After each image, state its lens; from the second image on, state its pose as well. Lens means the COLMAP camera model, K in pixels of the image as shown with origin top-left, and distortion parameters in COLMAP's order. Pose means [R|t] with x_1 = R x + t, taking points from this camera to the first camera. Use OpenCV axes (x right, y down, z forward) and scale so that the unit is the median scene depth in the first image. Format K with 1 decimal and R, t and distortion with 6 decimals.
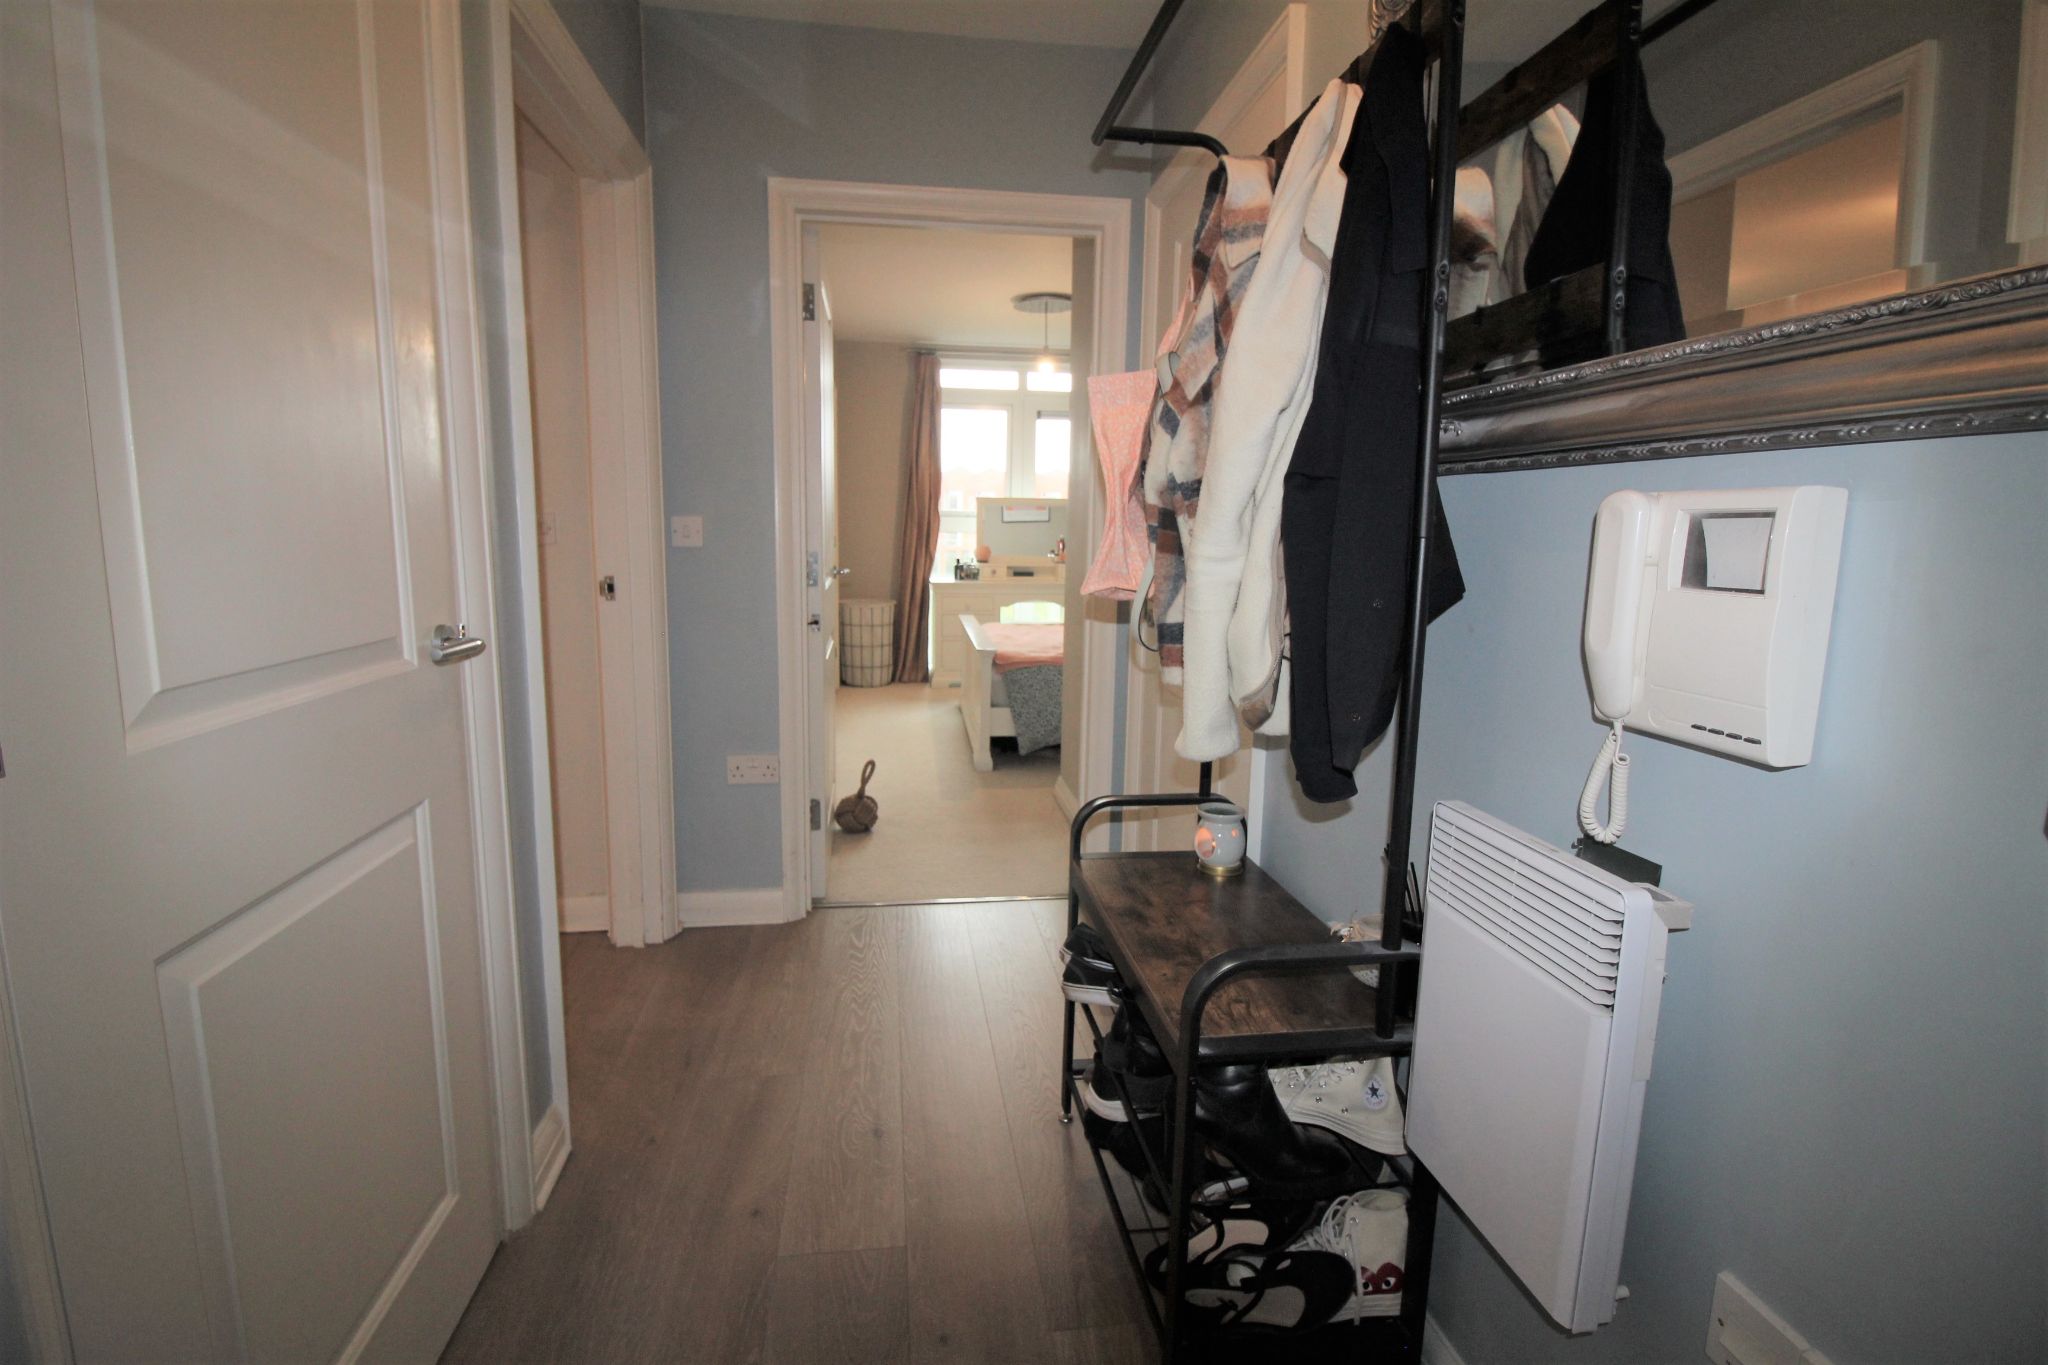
lens RADIAL K [[979.7, 0, 1022.3], [0, 979.7, 680.7], [0, 0, 1]] dist [-0.004777, -0.000650]
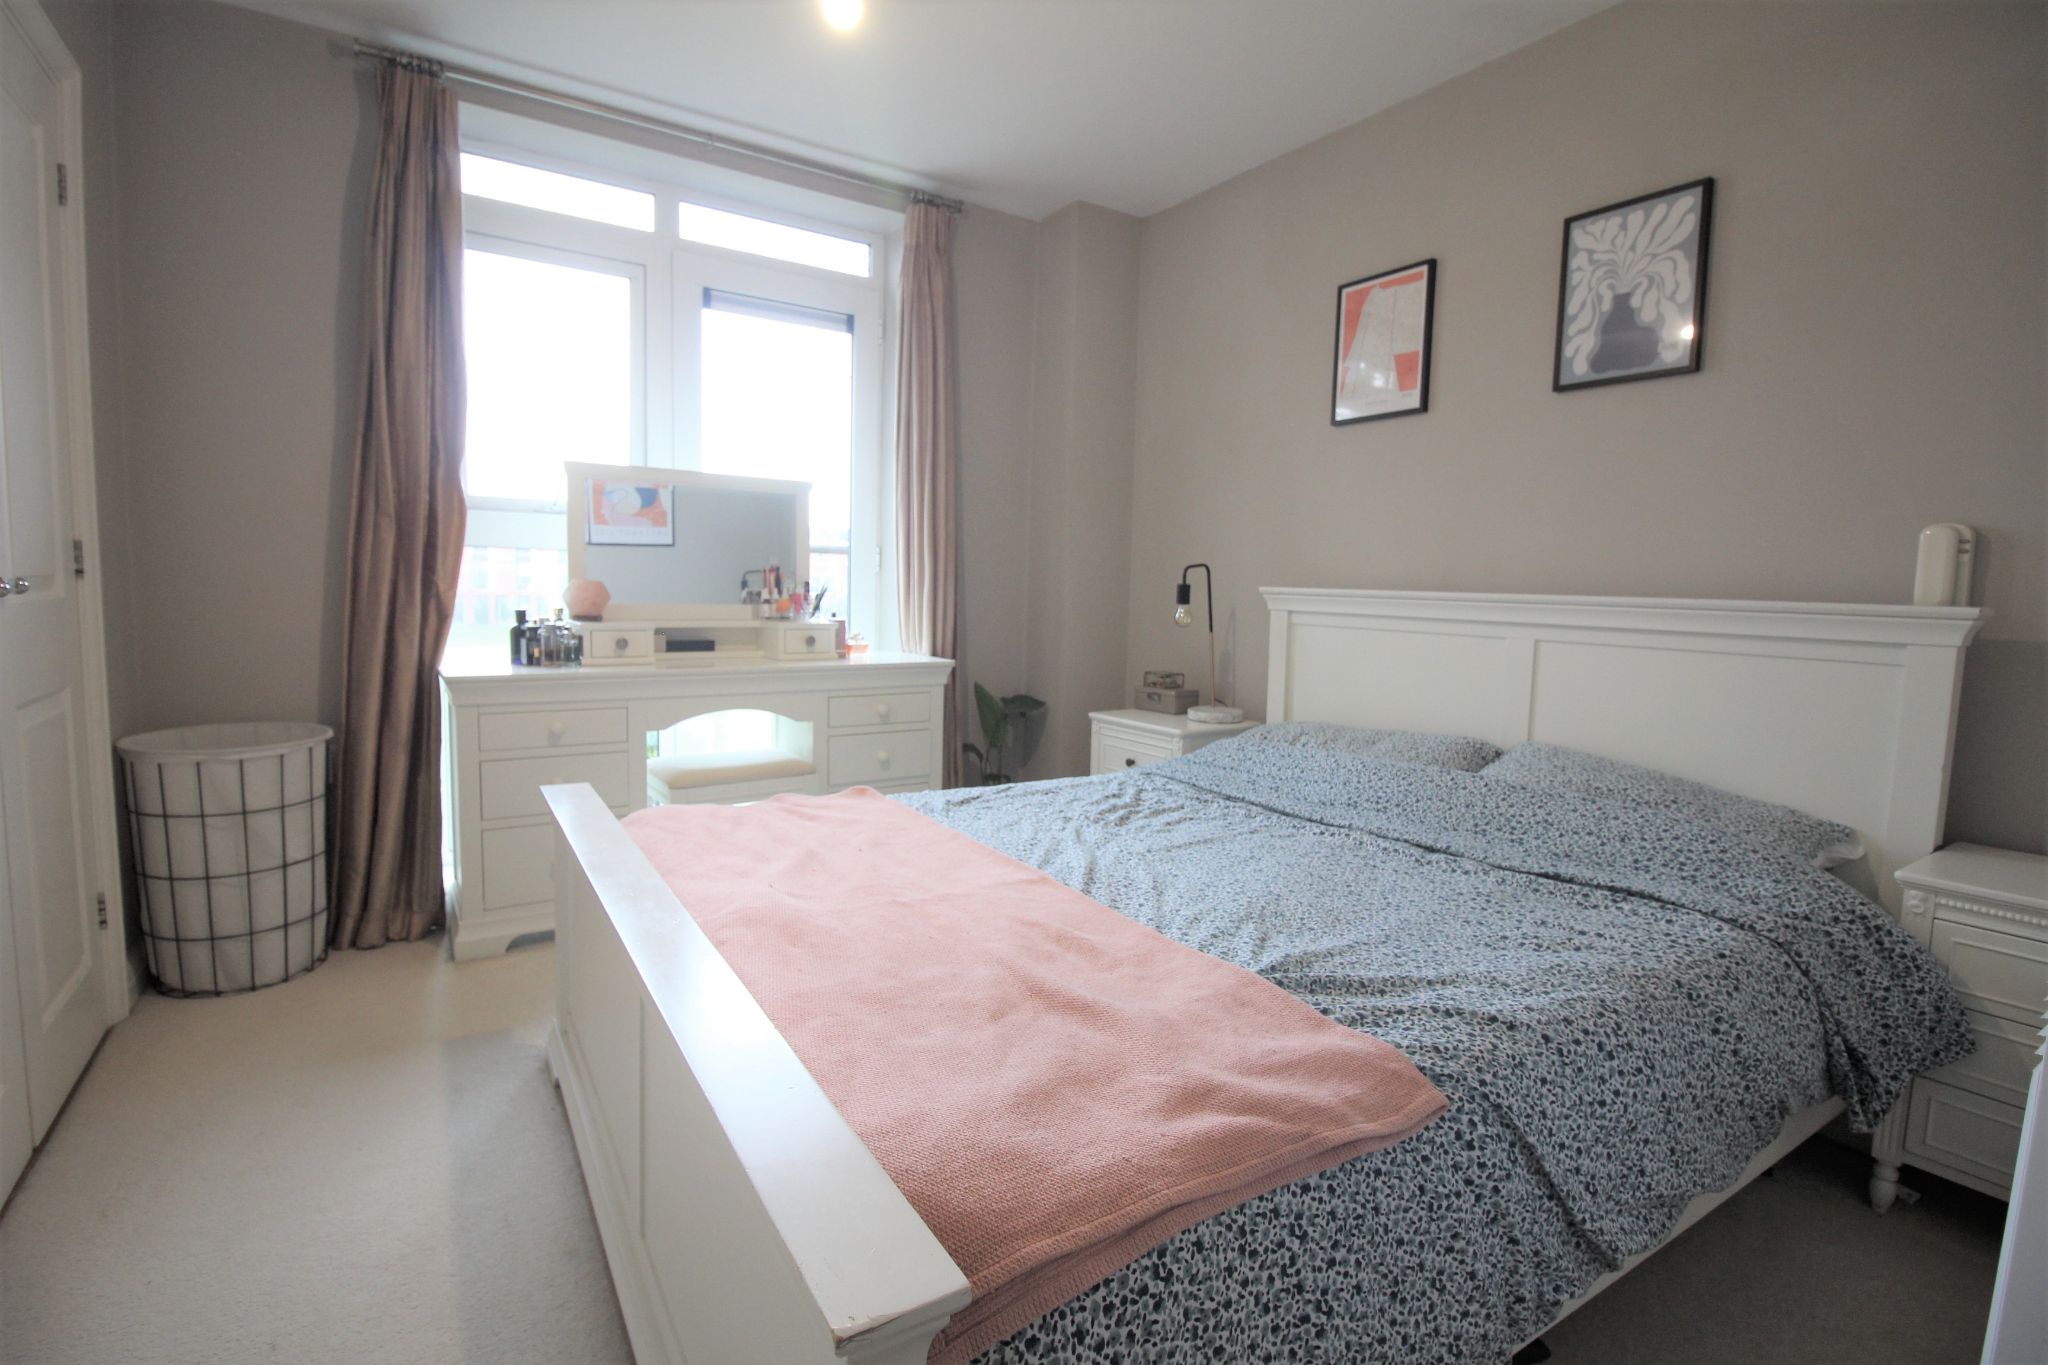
lens RADIAL K [[979.7, 0, 1025.6], [0, 979.7, 676.9], [0, 0, 1]] dist [-0.004777, -0.000650]
pose [[0.906467, -0.031655, 0.421088, -0.048253], [0.051903, 0.997977, -0.036709, -0.073058], [-0.419074, 0.055131, 0.906277, 0.557463]]
